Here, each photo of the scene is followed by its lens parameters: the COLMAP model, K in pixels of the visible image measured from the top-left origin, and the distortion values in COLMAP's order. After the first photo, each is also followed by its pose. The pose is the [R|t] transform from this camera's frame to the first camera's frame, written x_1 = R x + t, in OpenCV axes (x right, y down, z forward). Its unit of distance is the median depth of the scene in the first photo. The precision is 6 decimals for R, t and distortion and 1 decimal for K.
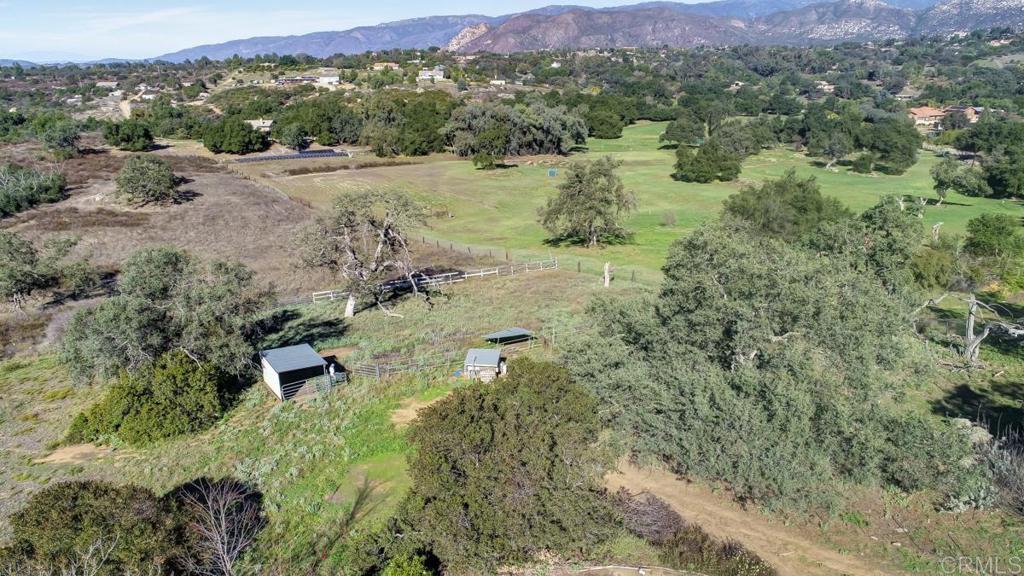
lens RADIAL K [[673.0, 0, 513.3], [0, 673.0, 289.1], [0, 0, 1]] dist [-0.008165, 0.001888]
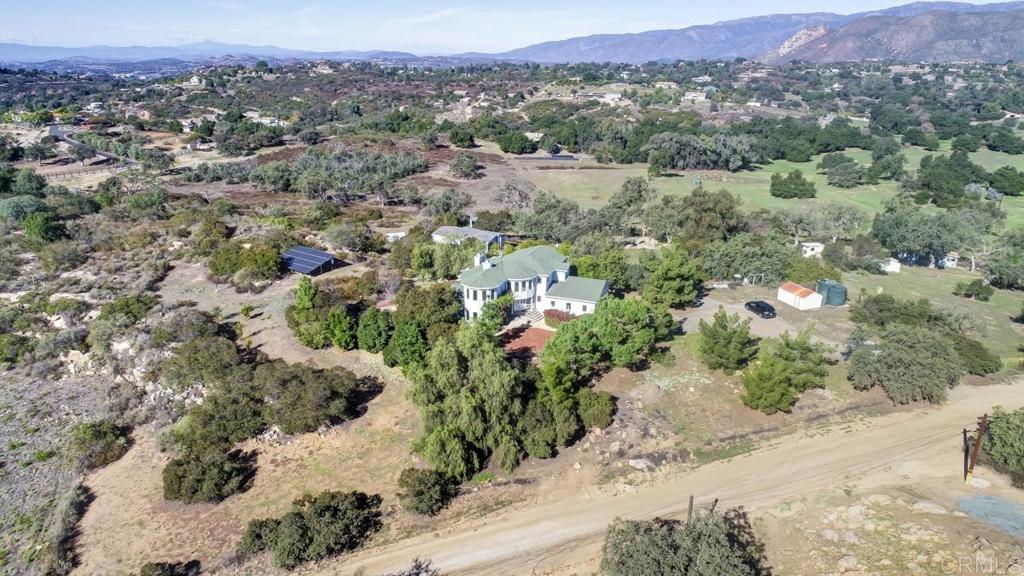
lens RADIAL K [[673.0, 0, 512.1], [0, 673.0, 286.9], [0, 0, 1]] dist [-0.006683, -0.000529]
pose [[0.896258, 0.159060, -0.414031, 0.290872], [-0.159372, 0.986631, 0.034043, 0.062700], [0.413910, 0.035473, 0.909626, -0.461930]]
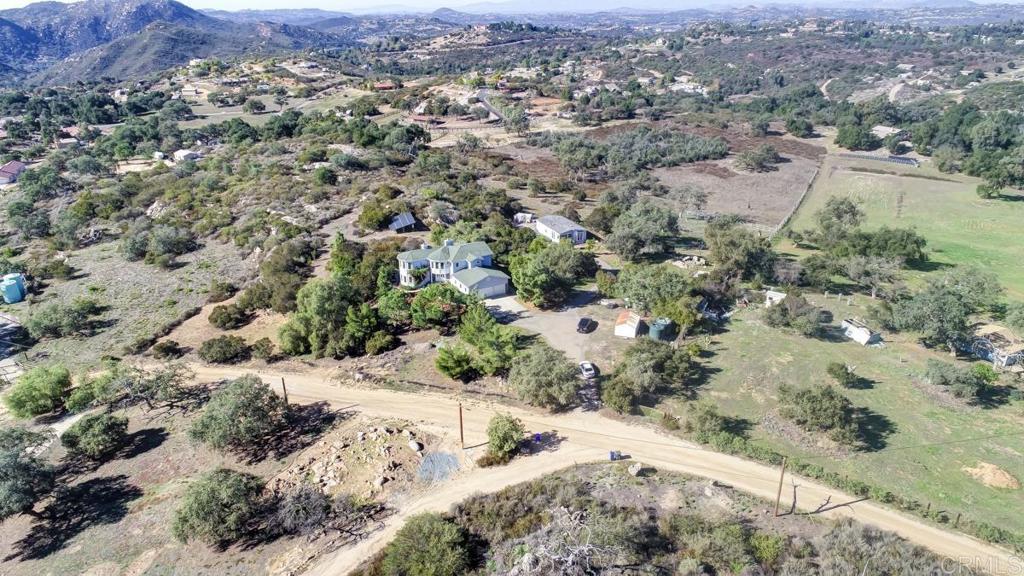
lens RADIAL K [[673.0, 0, 510.7], [0, 673.0, 288.7], [0, 0, 1]] dist [-0.008165, 0.001888]
pose [[0.396225, 0.361195, -0.844123, 0.632206], [-0.293836, 0.920902, 0.256124, -0.065106], [0.869866, 0.146550, 0.471017, -0.328237]]
